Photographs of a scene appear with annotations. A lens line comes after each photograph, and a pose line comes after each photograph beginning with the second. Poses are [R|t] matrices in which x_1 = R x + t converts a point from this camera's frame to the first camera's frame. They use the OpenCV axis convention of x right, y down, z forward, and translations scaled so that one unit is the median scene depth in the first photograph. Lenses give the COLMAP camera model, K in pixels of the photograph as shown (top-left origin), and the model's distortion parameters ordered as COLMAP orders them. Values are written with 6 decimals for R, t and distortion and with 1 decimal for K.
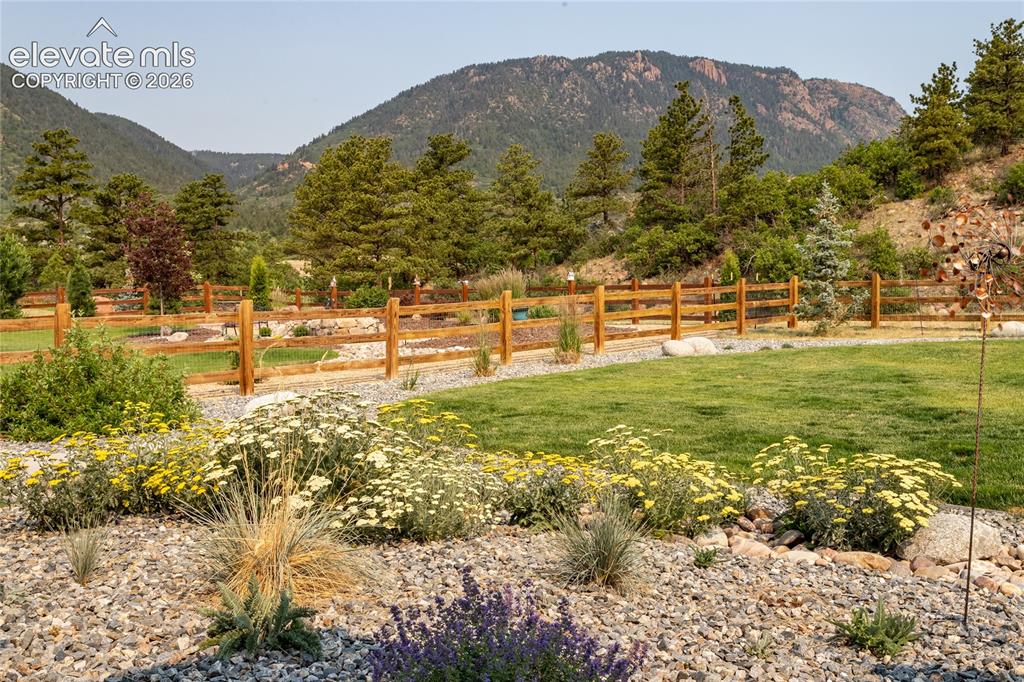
lens RADIAL K [[1029.2, 0, 512.0], [0, 1029.2, 341.0], [0, 0, 1]] dist [0.004259, -0.005147]
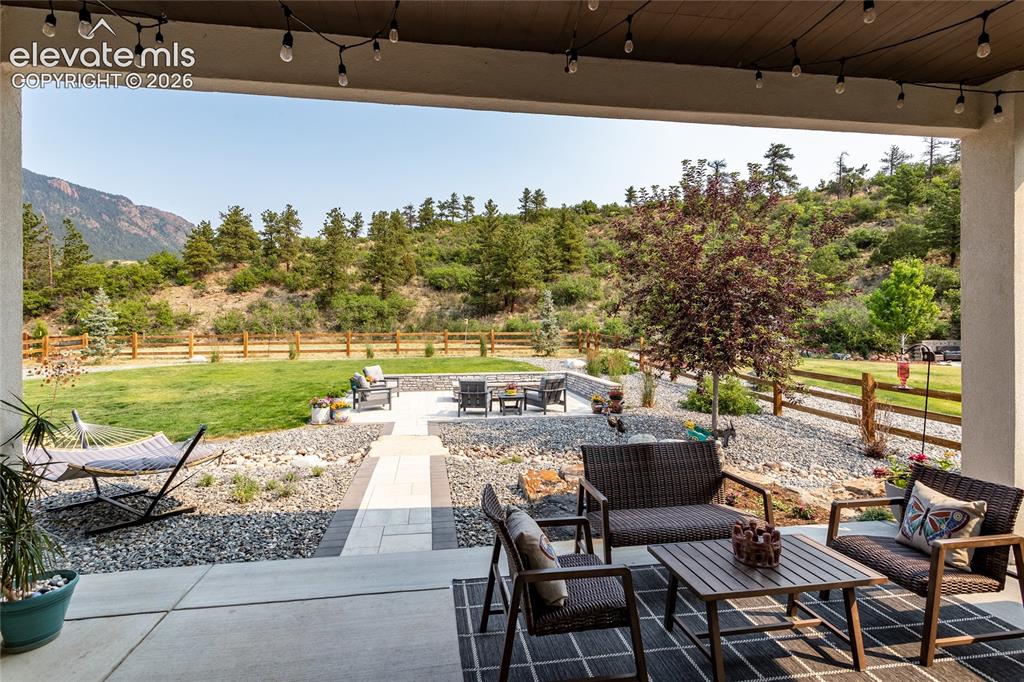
lens RADIAL K [[504.7, 0, 514.1], [0, 504.7, 324.1], [0, 0, 1]] dist [0.002967, 0.000861]
pose [[0.614519, 0.012264, 0.788806, 0.008978], [0.027052, 0.998964, -0.036606, -0.010359], [-0.788438, 0.043834, 0.613551, -0.092969]]
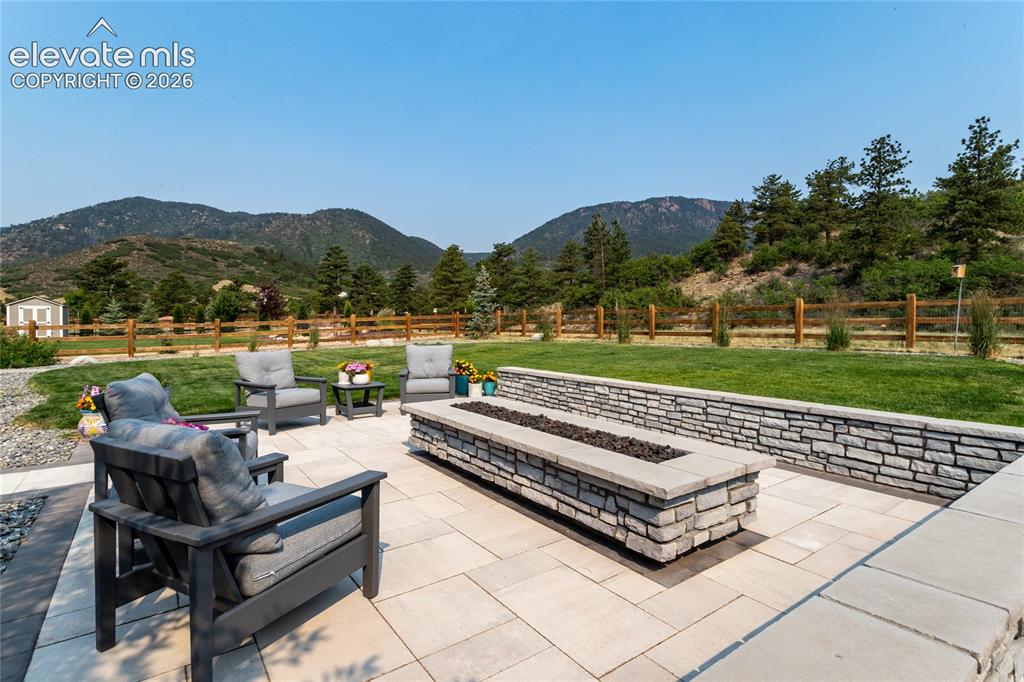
lens RADIAL K [[504.7, 0, 514.1], [0, 504.7, 324.1], [0, 0, 1]] dist [0.002967, 0.000861]
pose [[0.971896, 0.011085, -0.235151, 0.242120], [-0.019475, 0.999253, -0.033386, -0.001079], [0.234605, 0.037028, 0.971385, 0.007977]]
